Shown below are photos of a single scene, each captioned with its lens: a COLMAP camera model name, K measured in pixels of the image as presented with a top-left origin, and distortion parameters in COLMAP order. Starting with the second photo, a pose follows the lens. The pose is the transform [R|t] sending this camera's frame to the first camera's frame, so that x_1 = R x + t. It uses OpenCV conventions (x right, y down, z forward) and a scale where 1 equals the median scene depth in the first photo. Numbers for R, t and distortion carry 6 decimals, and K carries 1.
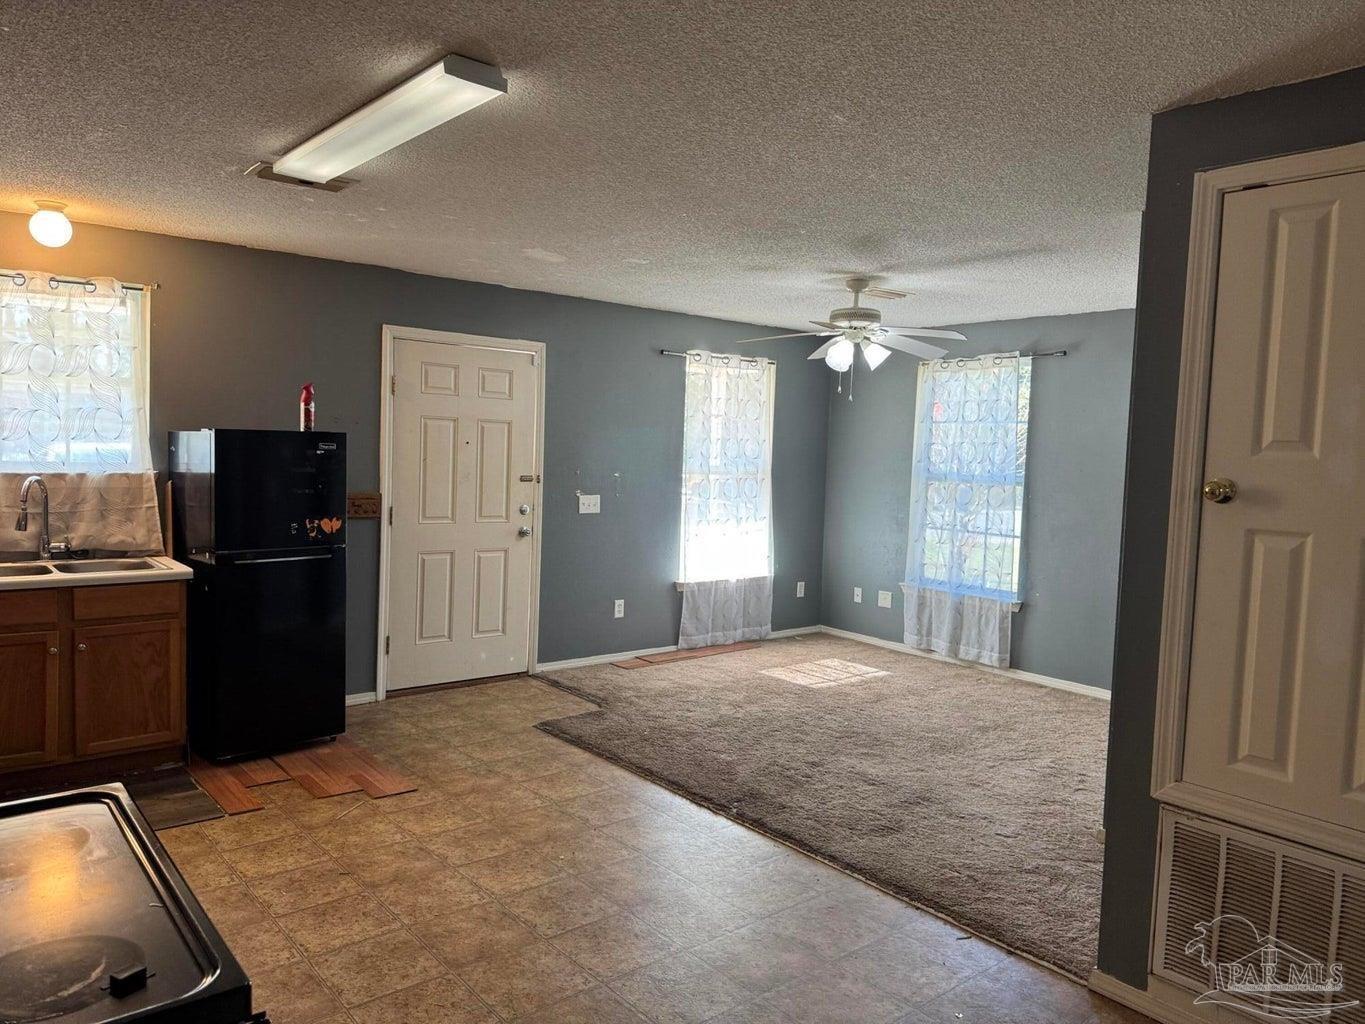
lens RADIAL K [[948.3, 0, 682.5], [0, 948.3, 512.0], [0, 0, 1]] dist [-0.002870, 0.000823]
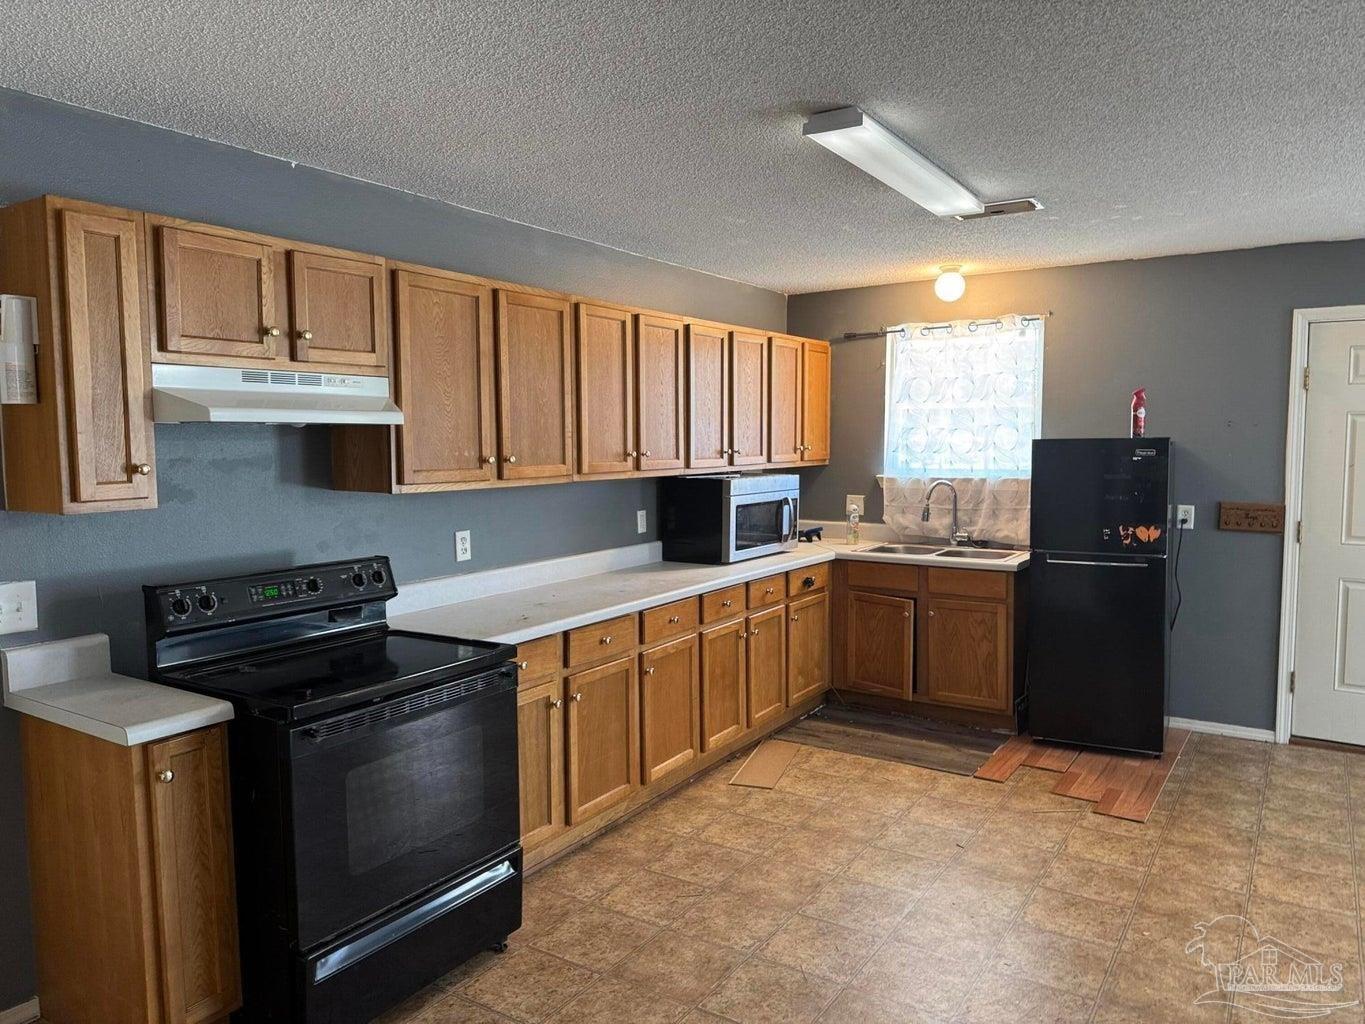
lens RADIAL K [[948.3, 0, 682.5], [0, 948.3, 512.0], [0, 0, 1]] dist [-0.002870, 0.000823]
pose [[0.291937, 0.040560, -0.955577, 0.424343], [-0.049394, 0.998407, 0.027288, -0.011486], [0.955161, 0.039233, 0.293475, 0.266149]]
